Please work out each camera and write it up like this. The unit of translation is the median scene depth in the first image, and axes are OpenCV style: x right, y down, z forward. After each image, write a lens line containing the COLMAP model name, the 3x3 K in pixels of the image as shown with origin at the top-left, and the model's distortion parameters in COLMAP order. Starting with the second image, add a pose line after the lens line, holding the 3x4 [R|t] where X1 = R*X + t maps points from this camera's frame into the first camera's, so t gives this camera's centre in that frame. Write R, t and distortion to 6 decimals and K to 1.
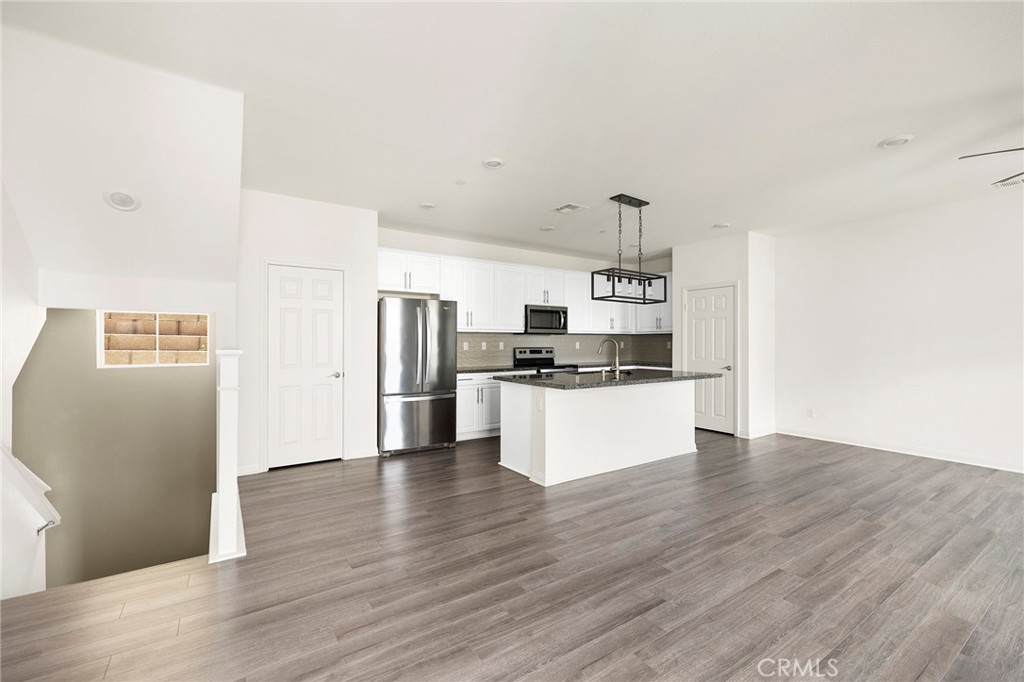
lens RADIAL K [[432.0, 0, 505.9], [0, 432.0, 339.5], [0, 0, 1]] dist [0.001533, 0.000465]
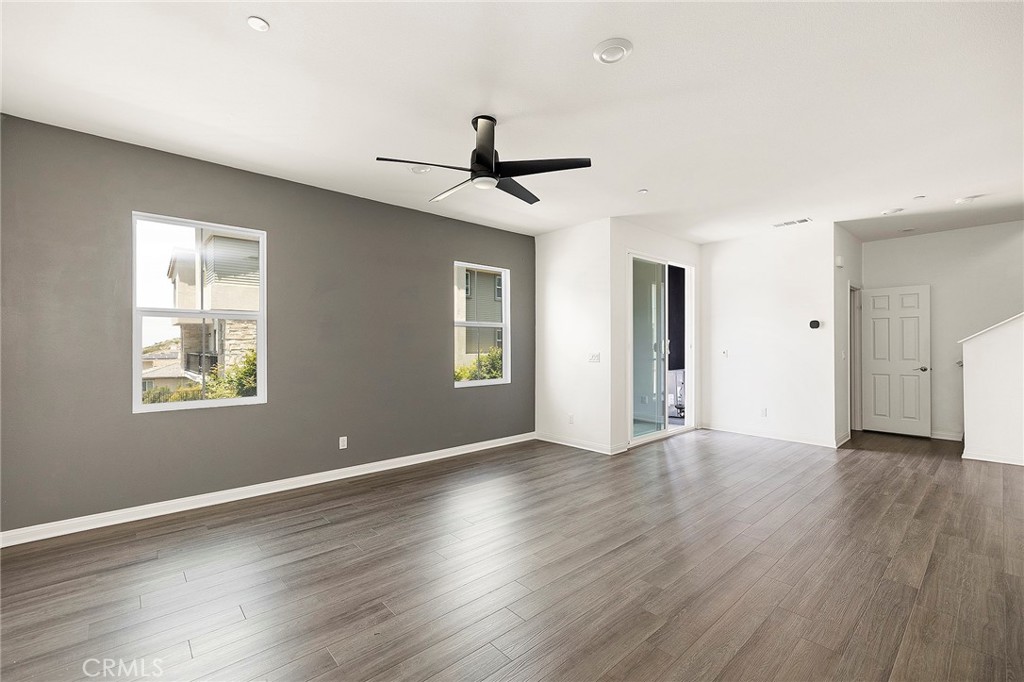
lens RADIAL K [[436.0, 0, 508.2], [0, 436.0, 344.4], [0, 0, 1]] dist [0.003684, -0.000411]
pose [[-0.989651, -0.000328, -0.143498, 0.830522], [0.000925, 0.999962, -0.008667, 0.010886], [0.143496, -0.008710, -0.989613, 1.182969]]
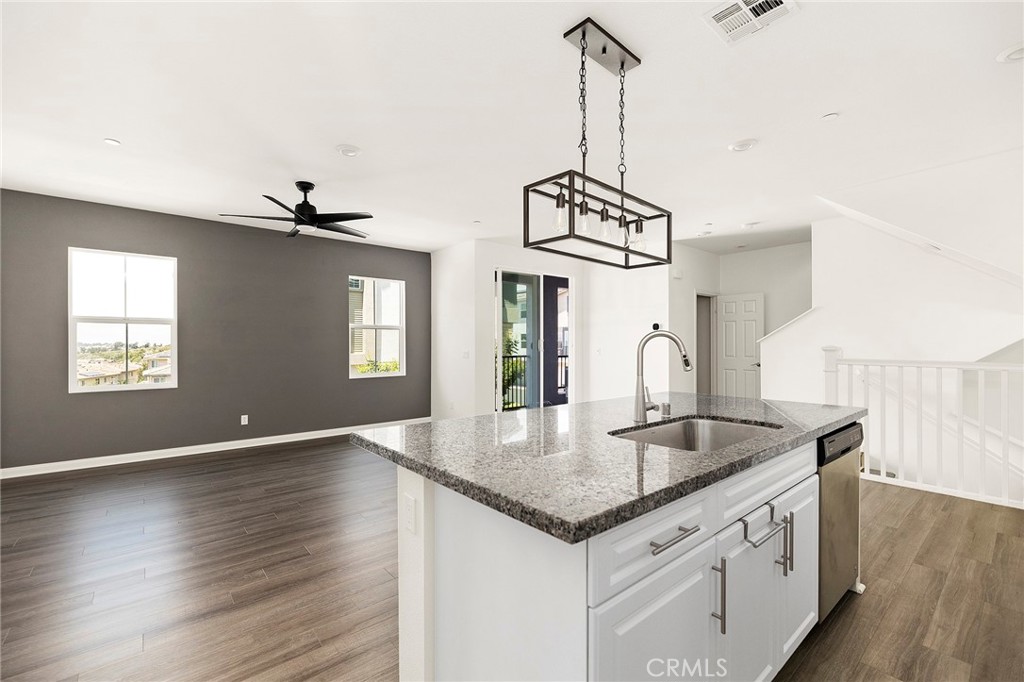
lens RADIAL K [[432.0, 0, 505.9], [0, 432.0, 339.5], [0, 0, 1]] dist [0.001533, 0.000465]
pose [[-0.993293, -0.001996, -0.115604, 0.465568], [0.000076, 0.999840, -0.017915, 0.013969], [0.115621, -0.017804, -0.993134, 1.474798]]
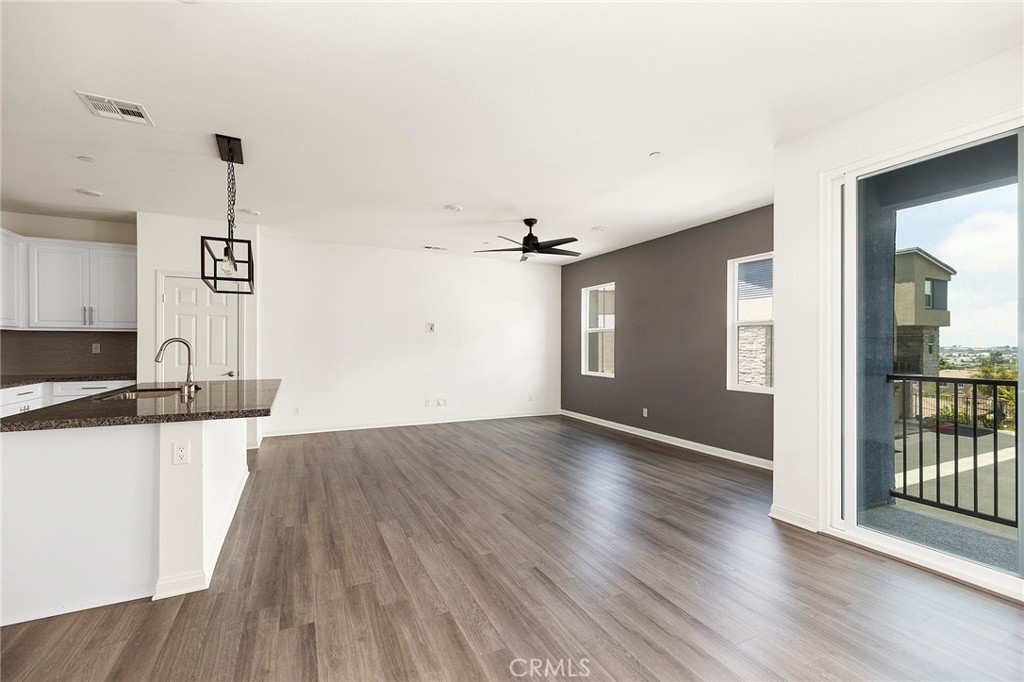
lens RADIAL K [[436.0, 0, 508.2], [0, 436.0, 344.4], [0, 0, 1]] dist [0.003684, -0.000411]
pose [[0.130913, -0.000202, 0.991394, -0.387963], [-0.009090, 0.999958, 0.001404, 0.000919], [-0.991352, -0.009195, 0.130906, 0.443320]]
